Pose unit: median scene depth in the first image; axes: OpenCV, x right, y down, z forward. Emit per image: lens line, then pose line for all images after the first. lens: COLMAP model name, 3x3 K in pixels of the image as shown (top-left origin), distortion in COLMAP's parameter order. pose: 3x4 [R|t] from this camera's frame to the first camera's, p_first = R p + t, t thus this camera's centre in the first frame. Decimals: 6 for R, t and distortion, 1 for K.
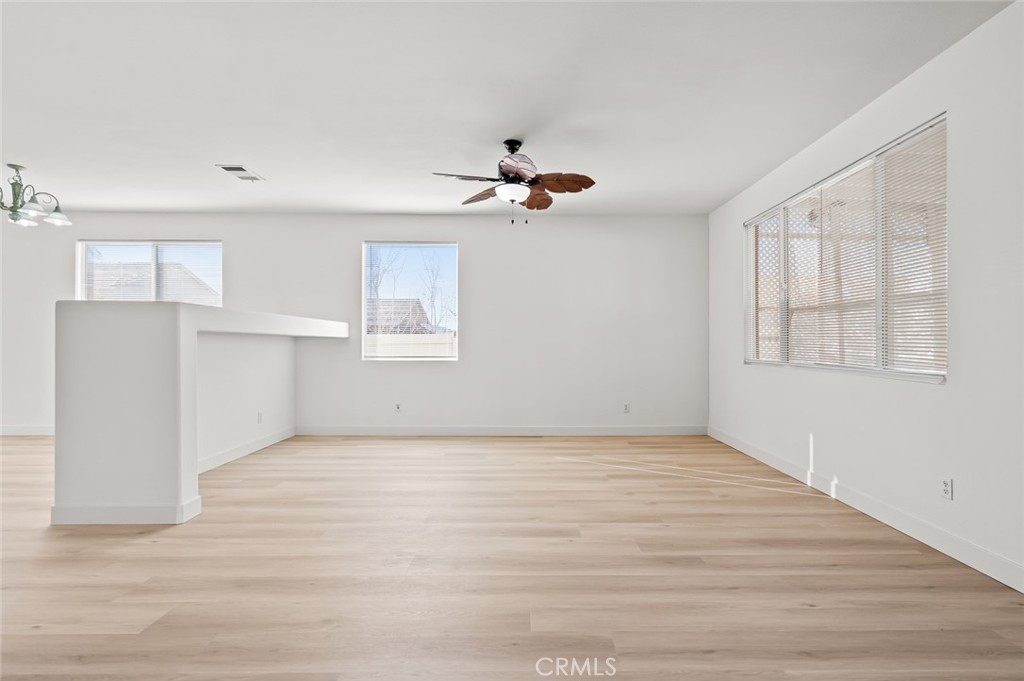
lens RADIAL K [[473.2, 0, 538.4], [0, 473.2, 342.8], [0, 0, 1]] dist [0.016296, -0.000014]
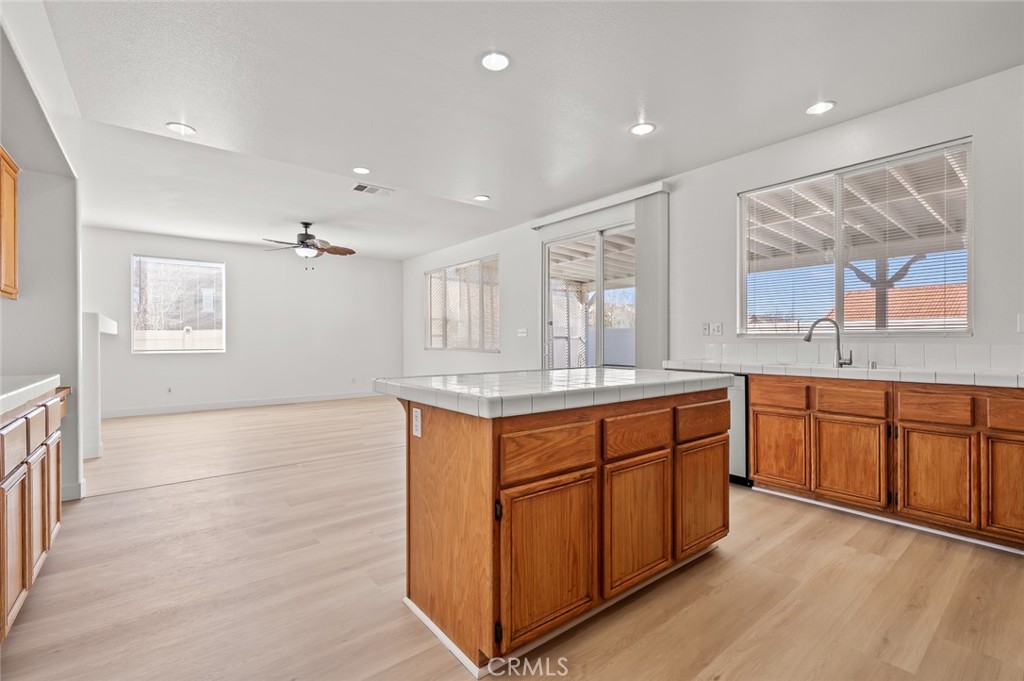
lens RADIAL K [[446.5, 0, 510.5], [0, 446.5, 339.3], [0, 0, 1]] dist [0.000581, 0.000111]
pose [[0.803256, -0.003924, 0.595621, -0.423946], [0.001692, 0.999989, 0.004306, -0.003101], [-0.595632, -0.002451, 0.803254, -0.751001]]
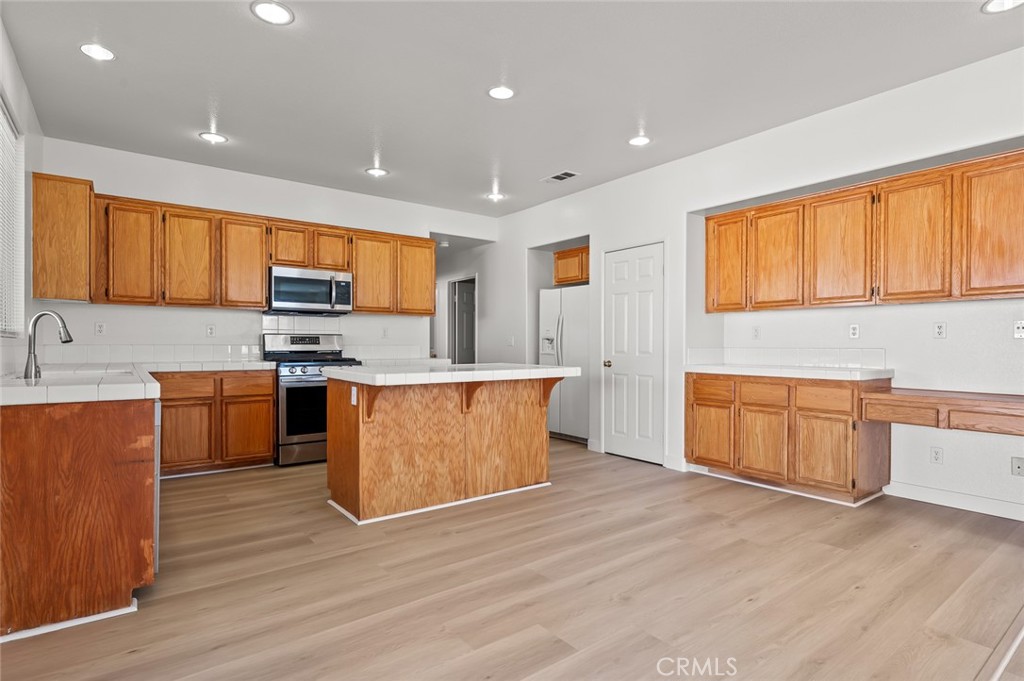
lens RADIAL K [[528.4, 0, 505.2], [0, 528.4, 346.5], [0, 0, 1]] dist [-0.001799, 0.000005]
pose [[-0.821567, -0.001353, -0.570110, 0.461169], [-0.002496, 0.999996, 0.001224, 0.007225], [0.570106, 0.002428, -0.821568, 0.542358]]
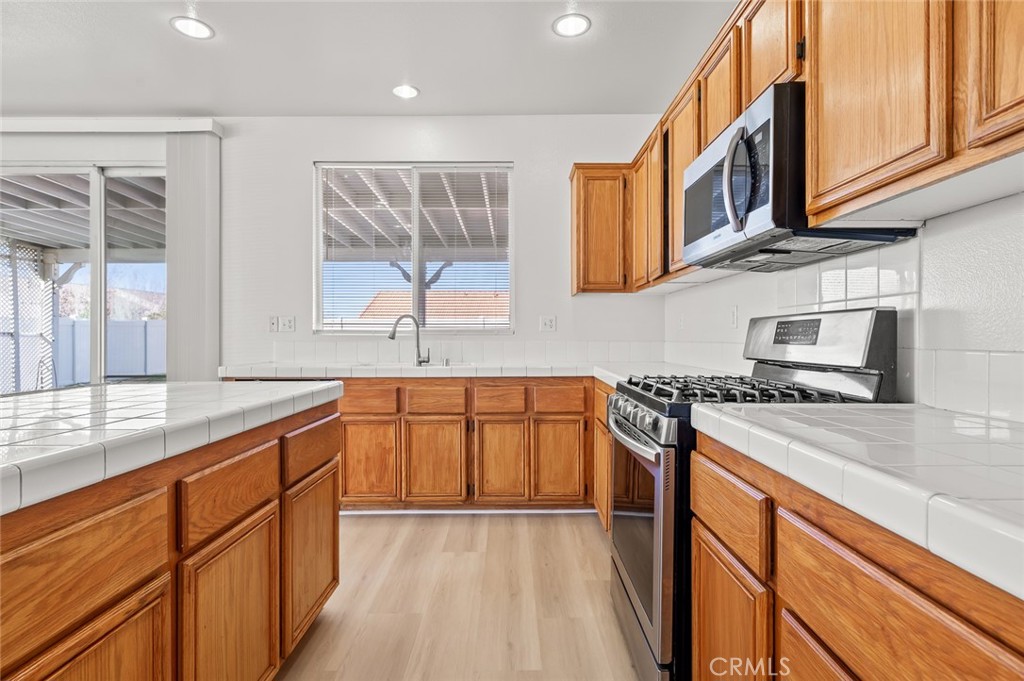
lens RADIAL K [[517.3, 0, 513.4], [0, 517.3, 335.9], [0, 0, 1]] dist [0.000362, 0.000193]
pose [[0.030754, -0.002316, 0.999524, -0.366155], [-0.002104, 0.999995, 0.002382, -0.002823], [-0.999525, -0.002176, 0.030749, -0.641490]]
